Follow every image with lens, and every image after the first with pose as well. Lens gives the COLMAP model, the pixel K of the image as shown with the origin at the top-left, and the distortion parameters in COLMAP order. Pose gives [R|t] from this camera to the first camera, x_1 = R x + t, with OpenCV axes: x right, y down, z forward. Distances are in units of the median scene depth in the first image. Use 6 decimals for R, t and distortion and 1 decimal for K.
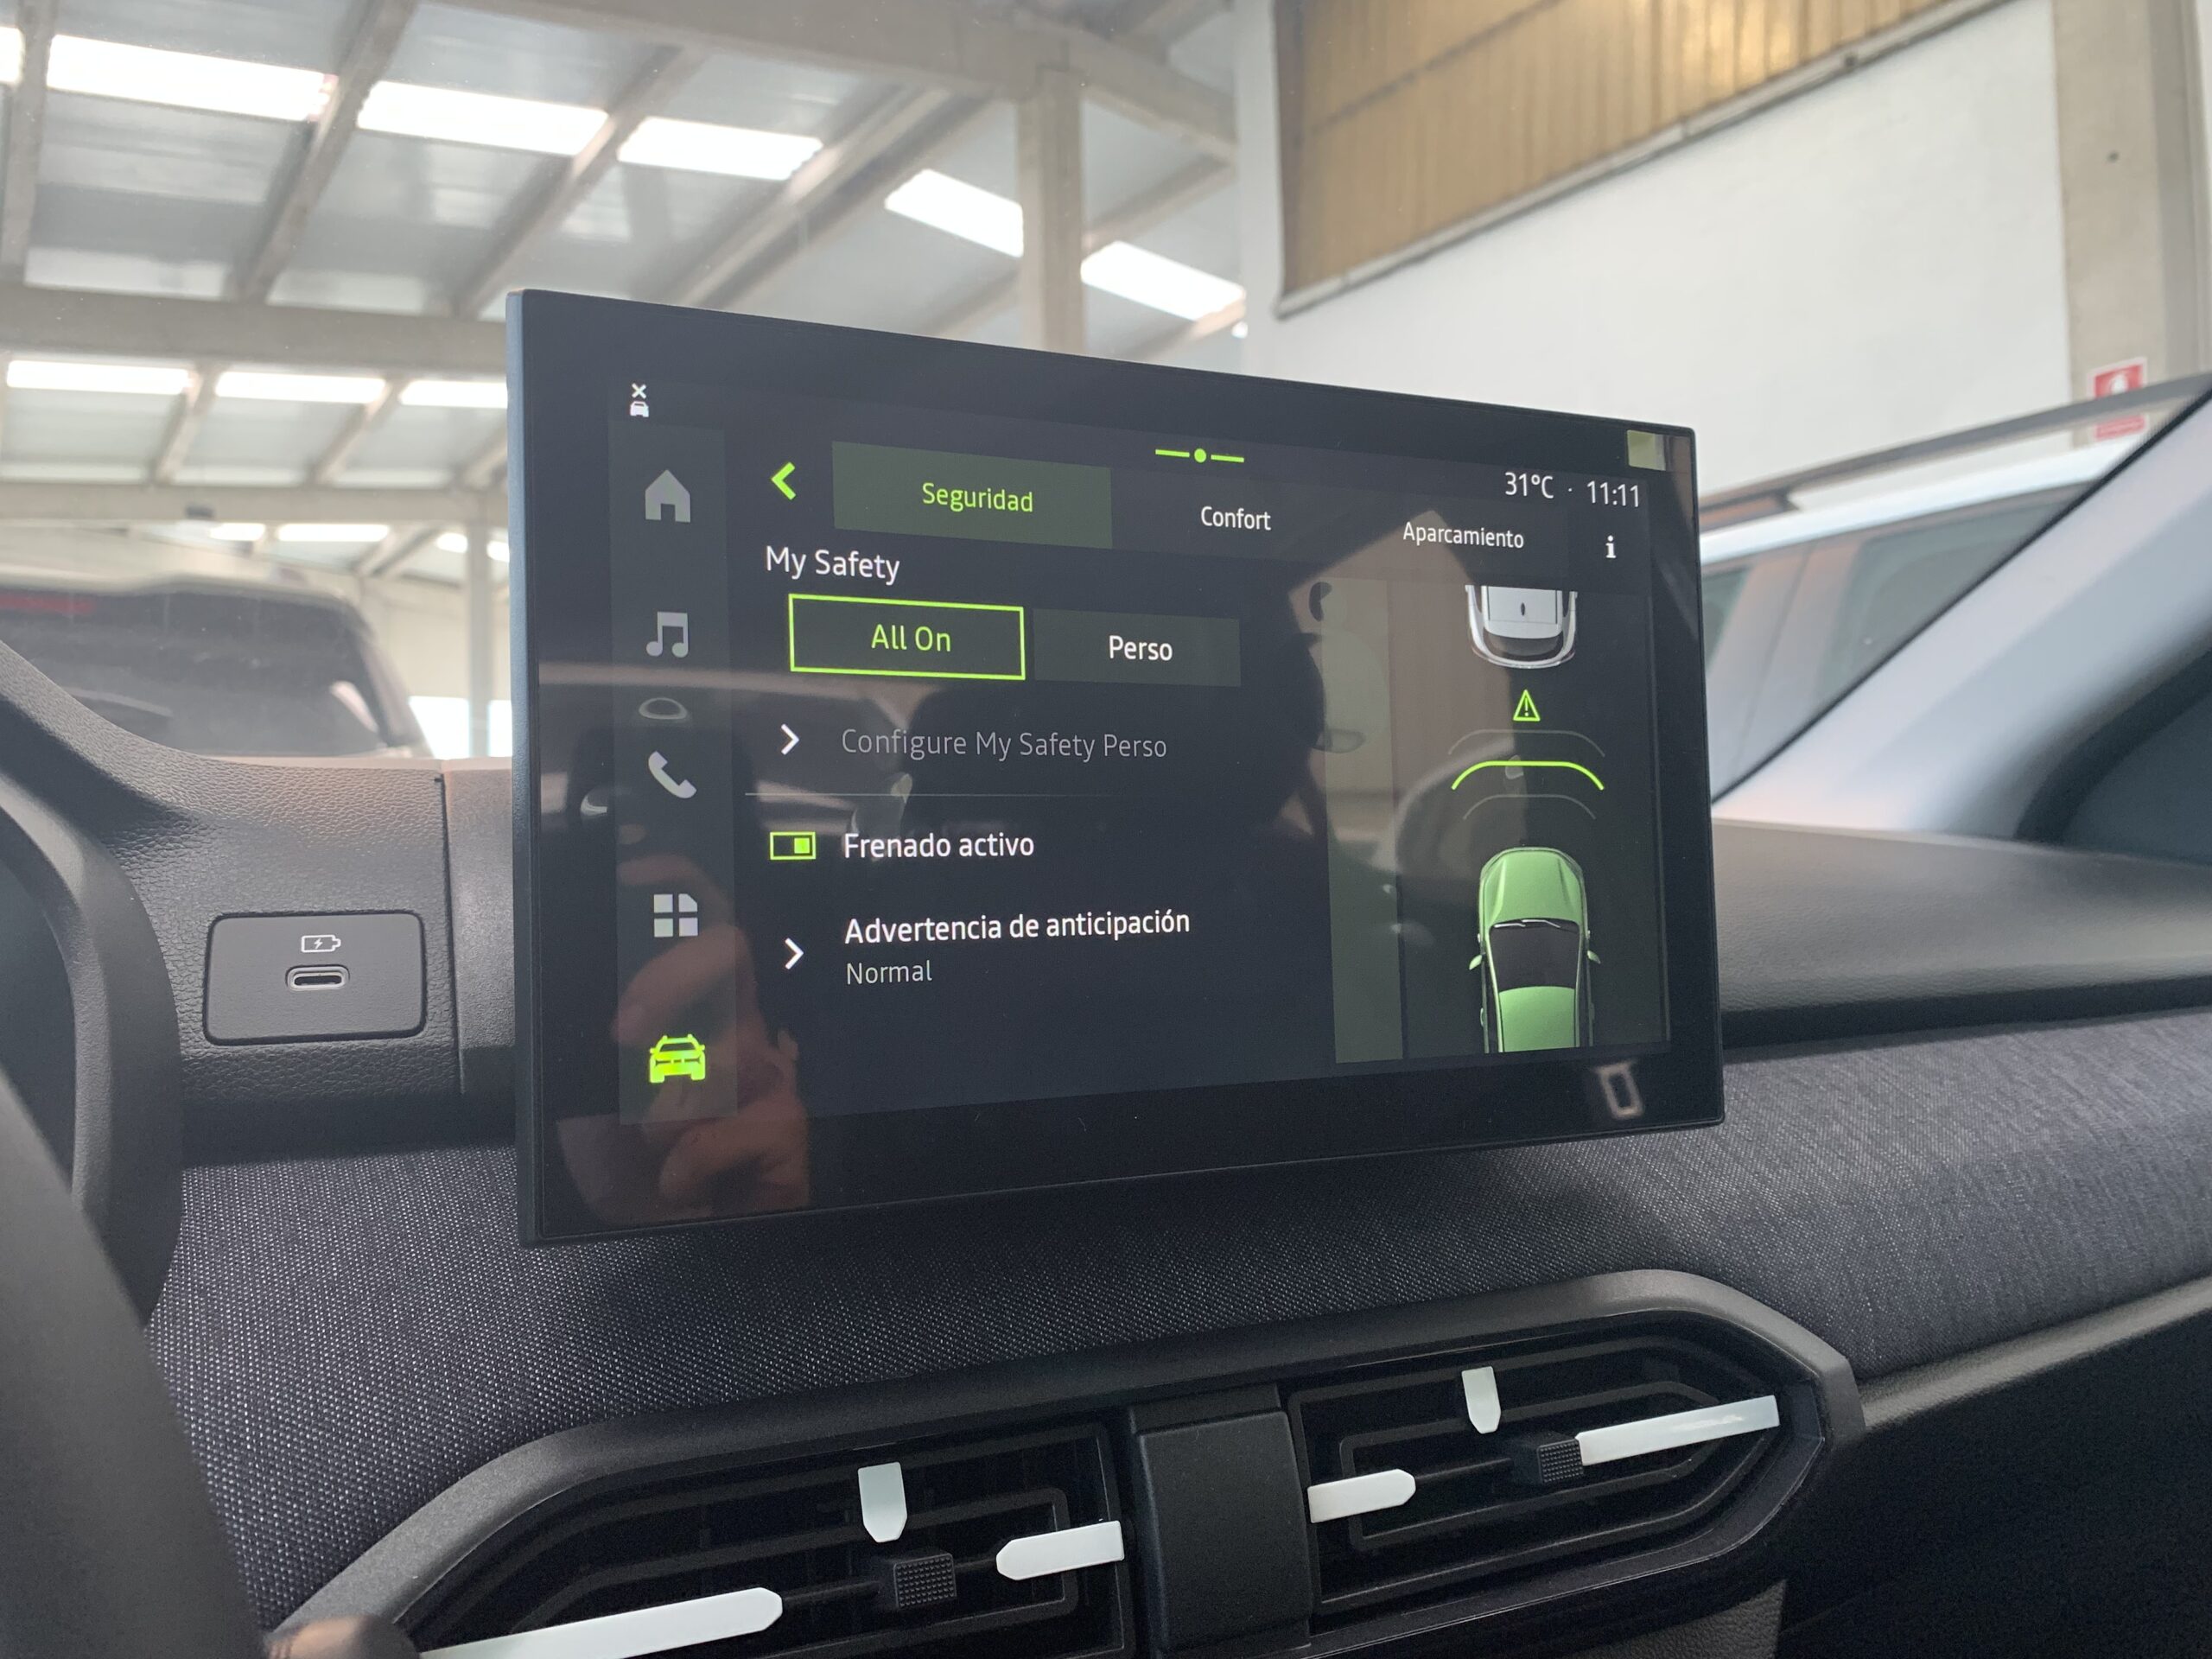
lens RADIAL K [[1715.6, 0, 1115.1], [0, 1715.6, 831.2], [0, 0, 1]] dist [0.009349, -0.008806]
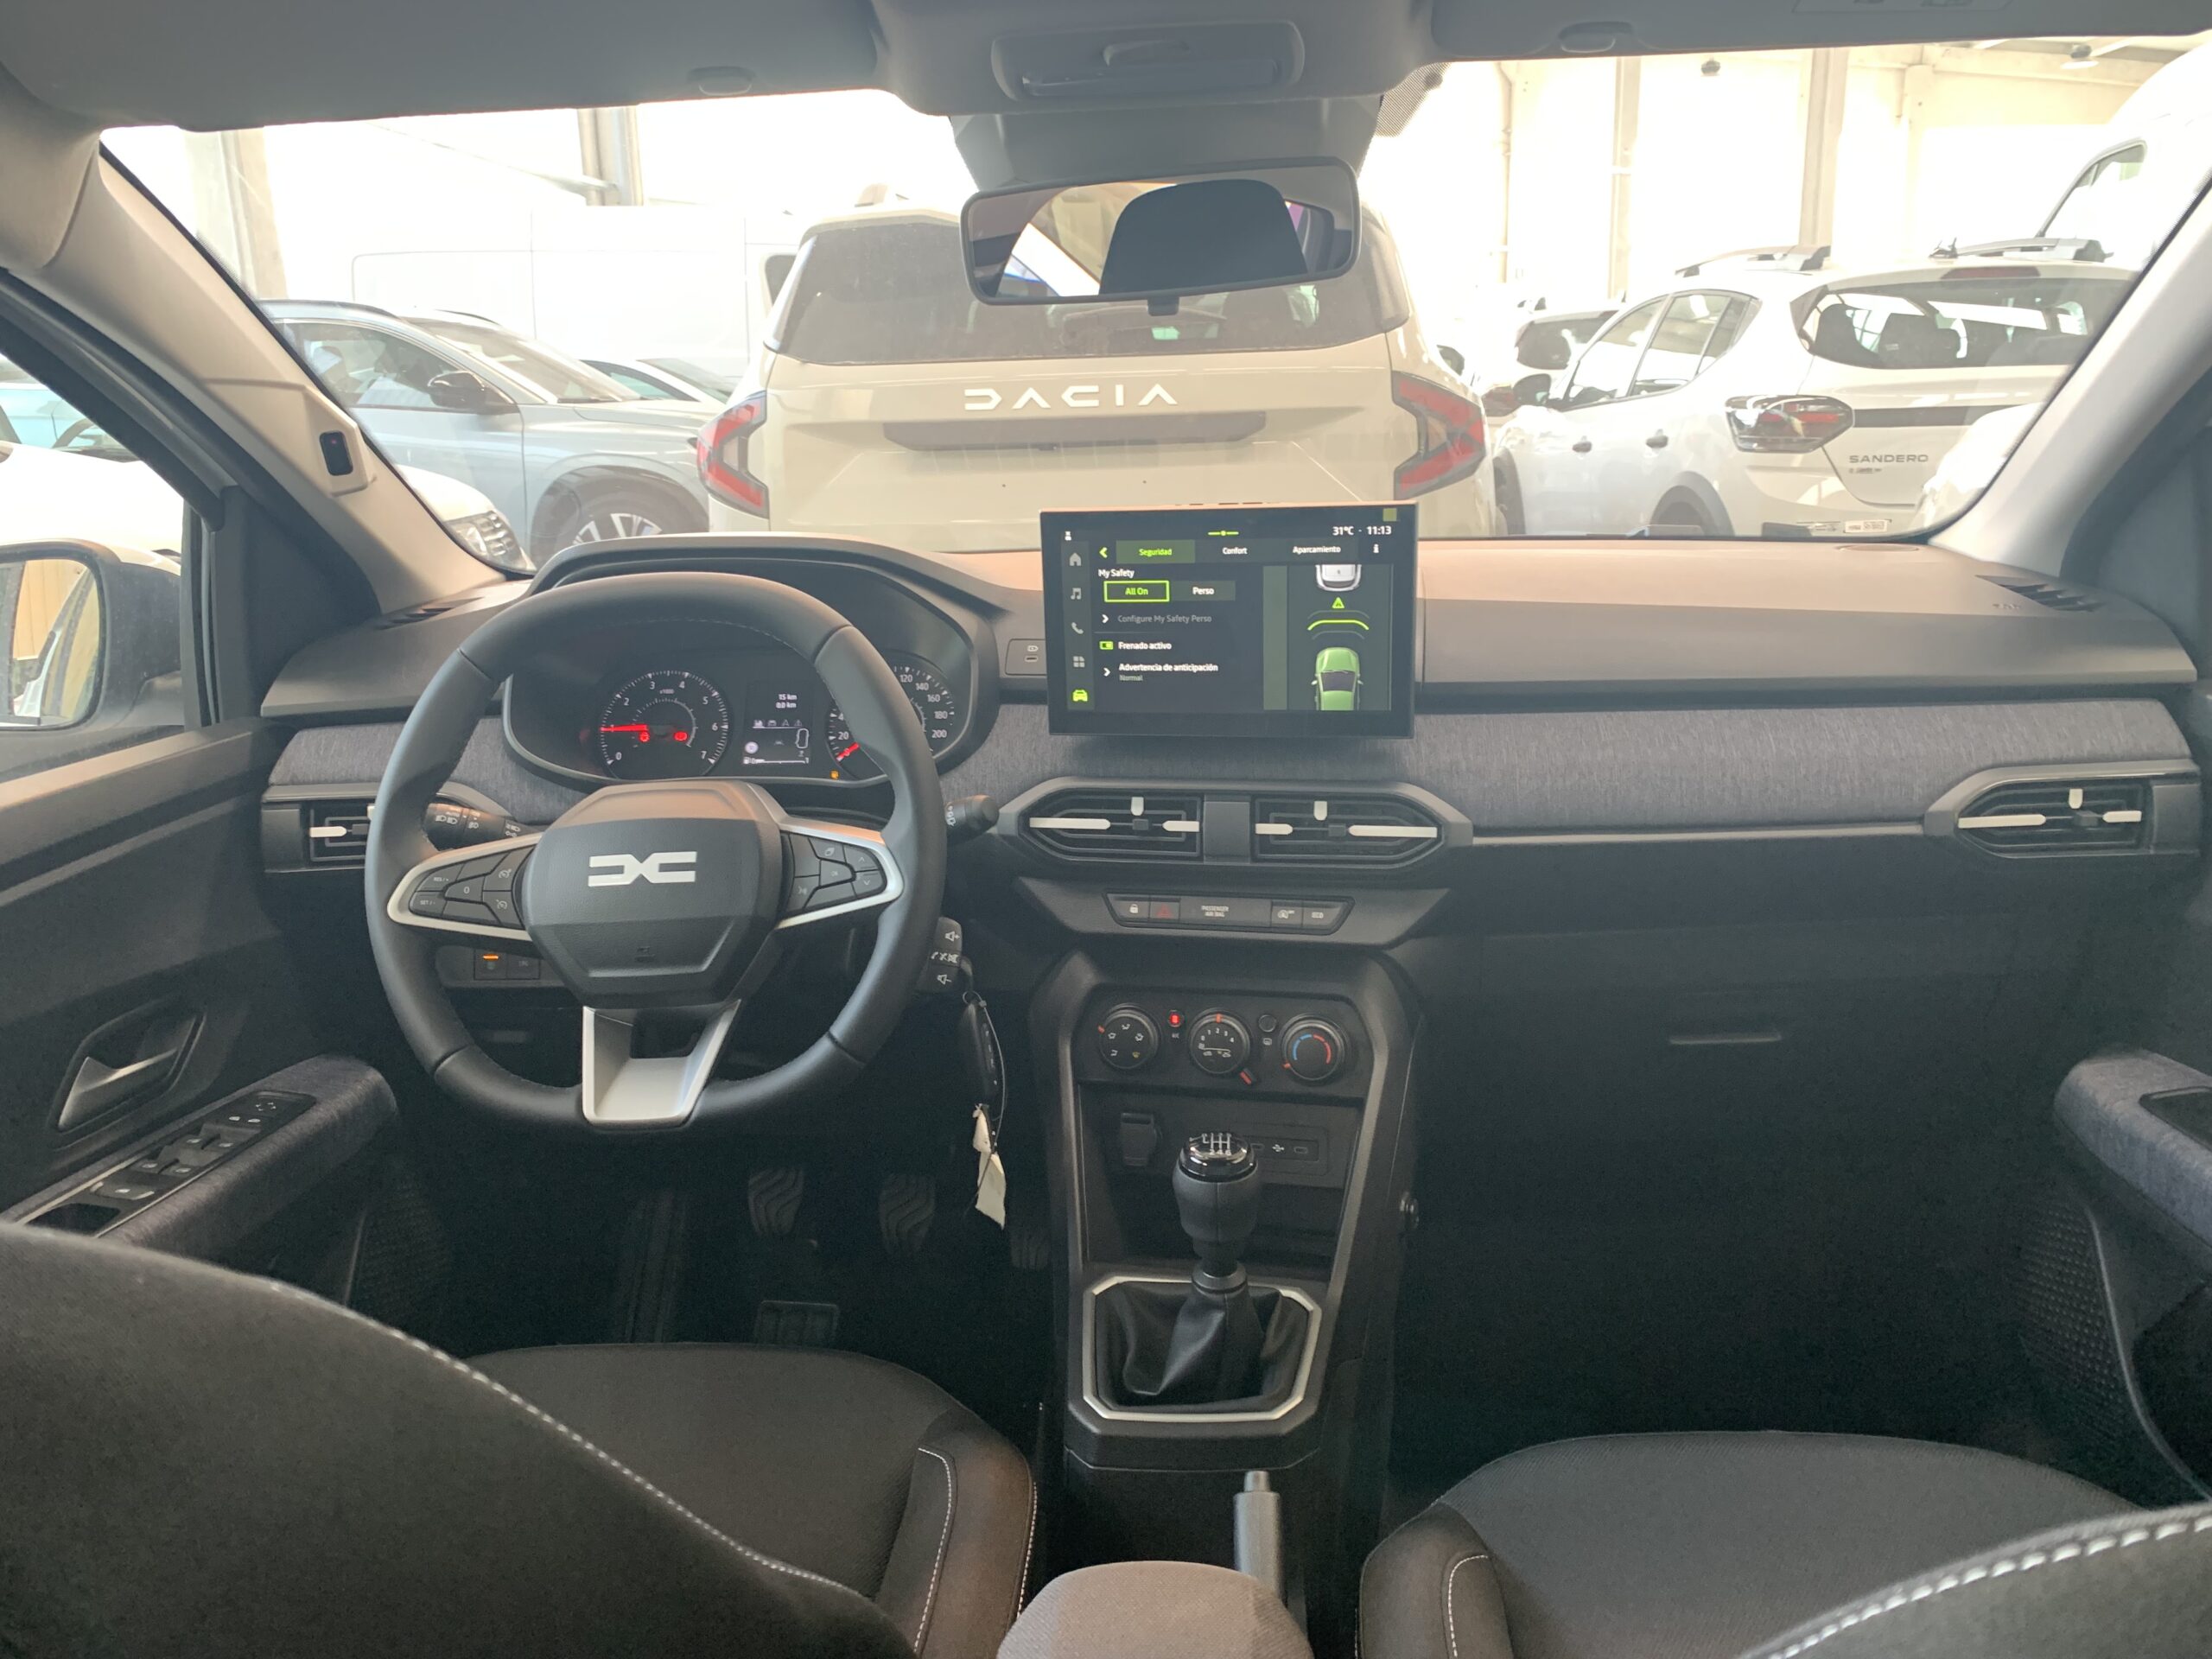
lens RADIAL K [[1670.1, 0, 1107.9], [0, 1670.1, 798.7], [0, 0, 1]] dist [0.100311, -0.004325]
pose [[0.806717, 0.146045, -0.572607, 1.680801], [0.034801, 0.955556, 0.292748, -0.633172], [0.589912, -0.256092, 0.765781, -1.662866]]
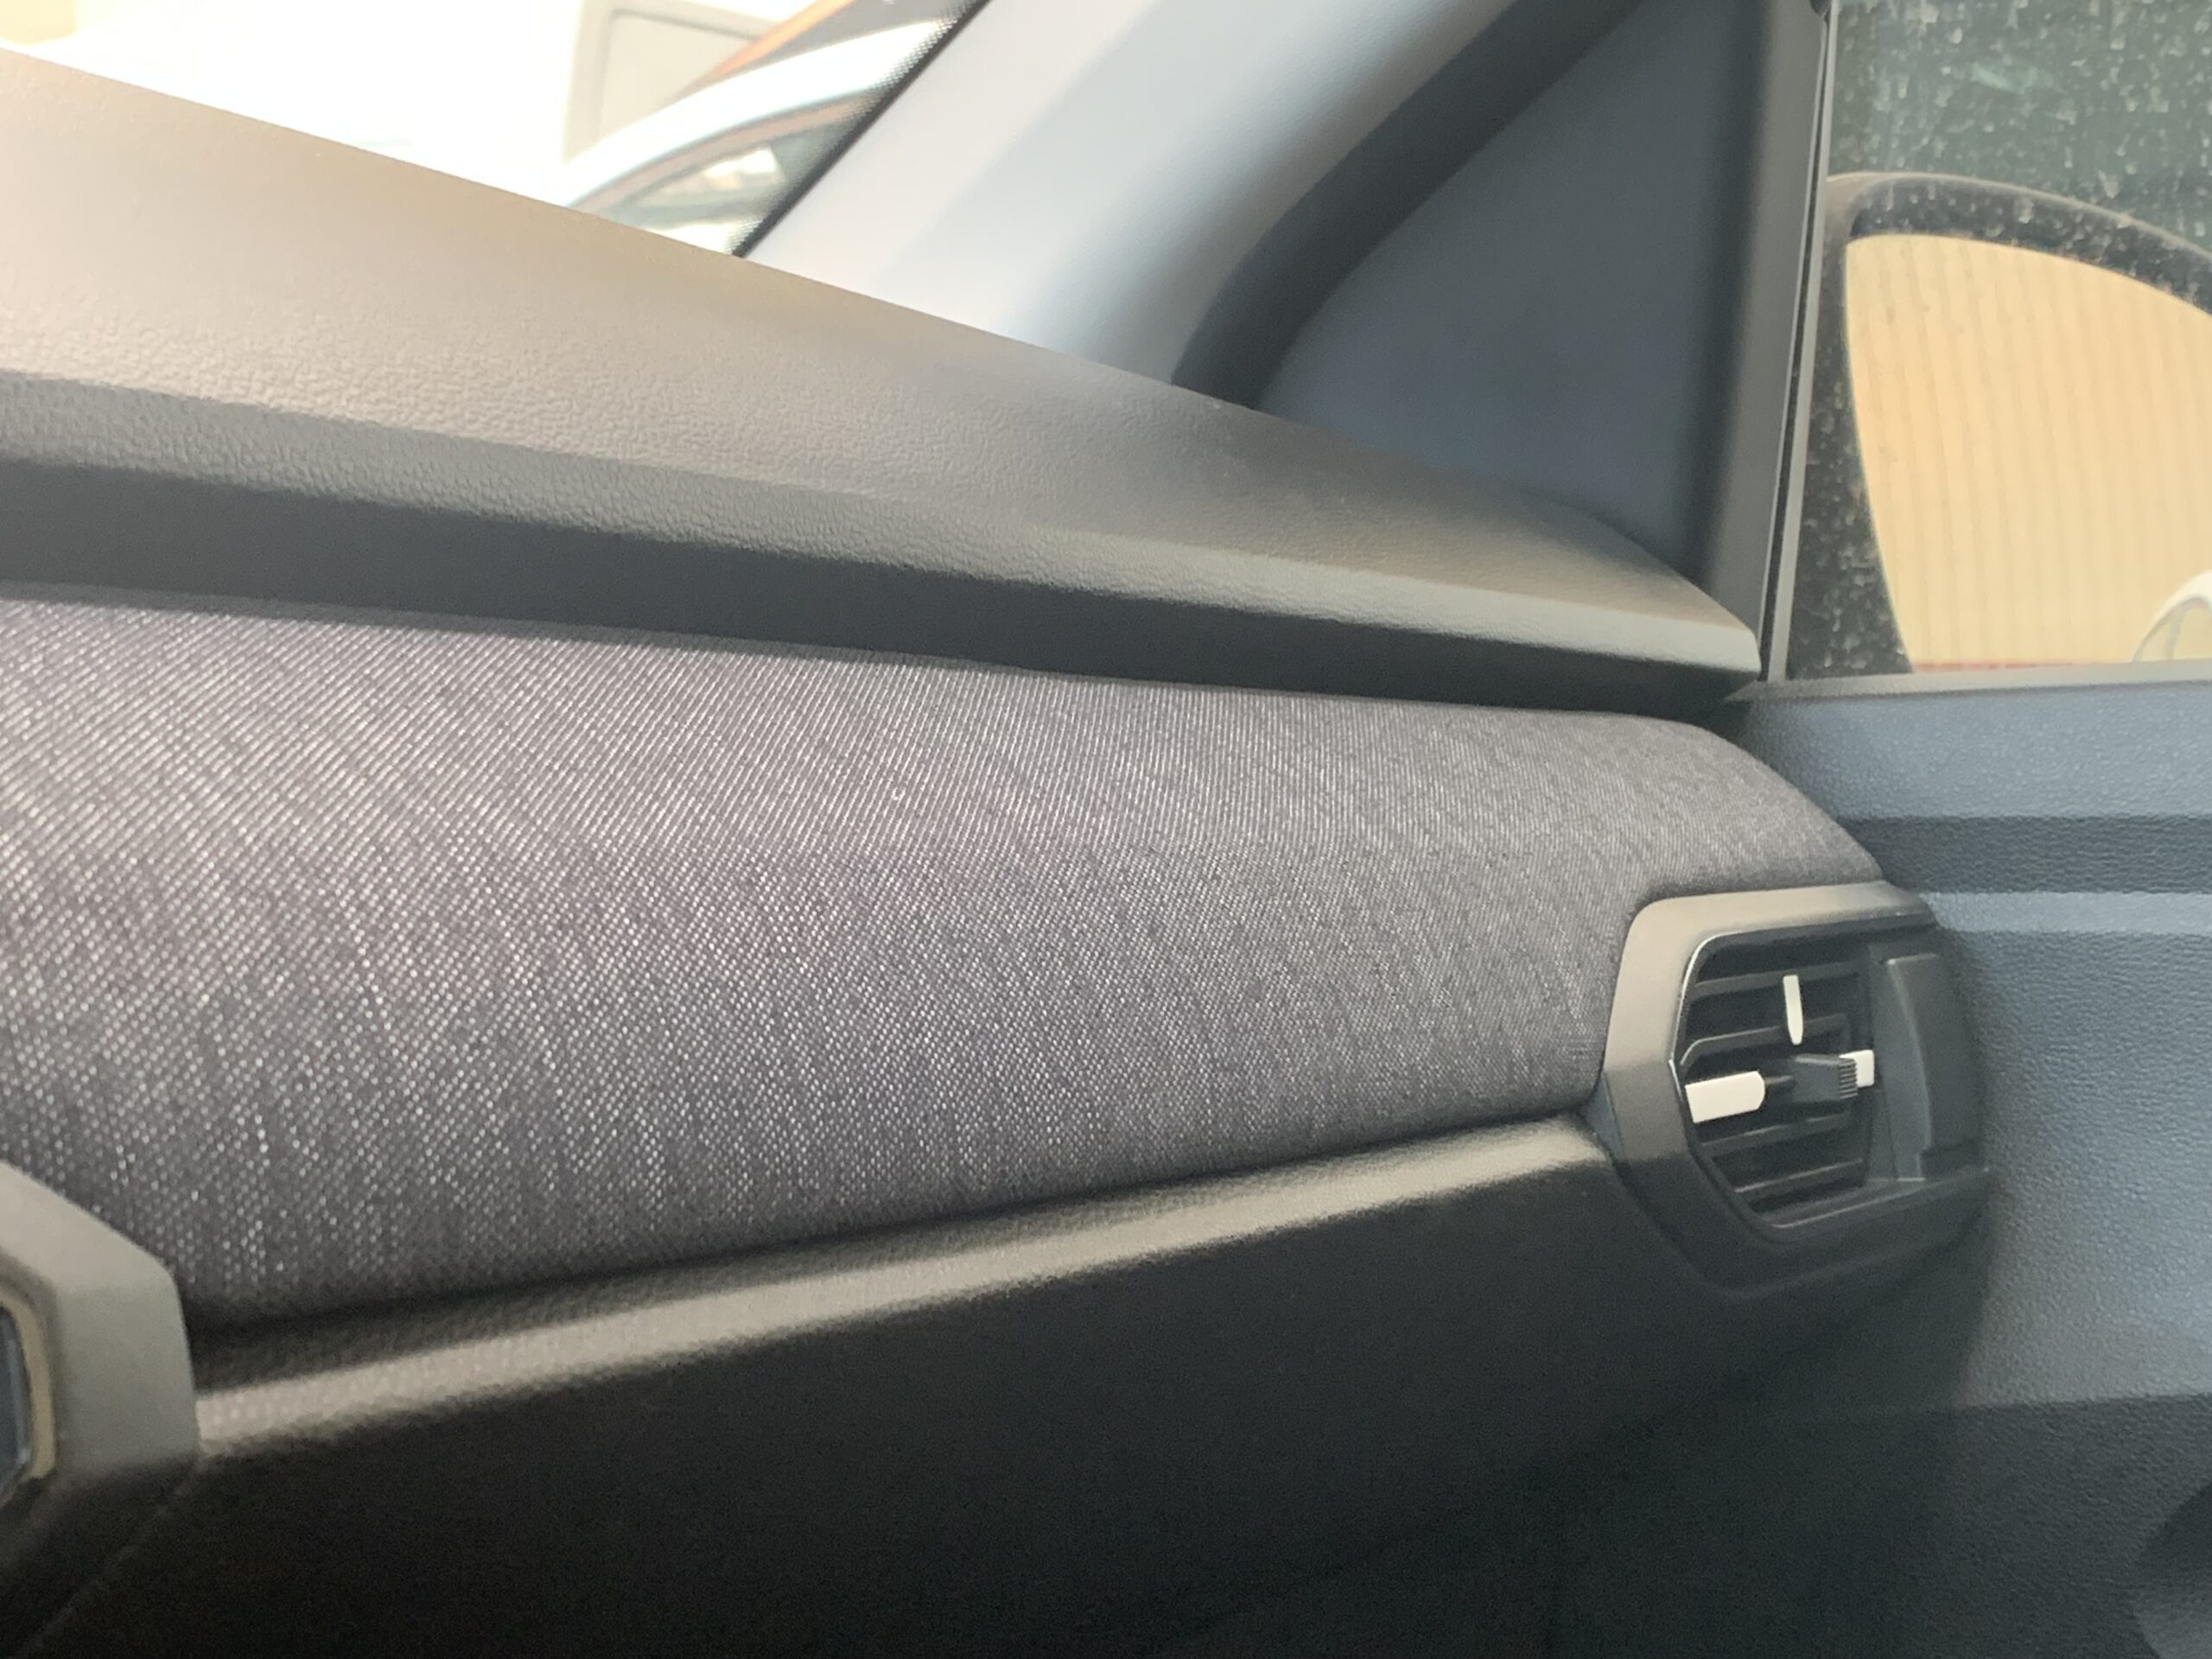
lens RADIAL K [[3364.9, 0, 1109.7], [0, 3364.9, 836.3], [0, 0, 1]] dist [0.092079, 0.000000]
pose [[0.929295, 0.019357, 0.368830, 0.371093], [-0.032057, 0.999084, 0.028336, 0.201685], [-0.367944, -0.038156, 0.929065, 0.263432]]
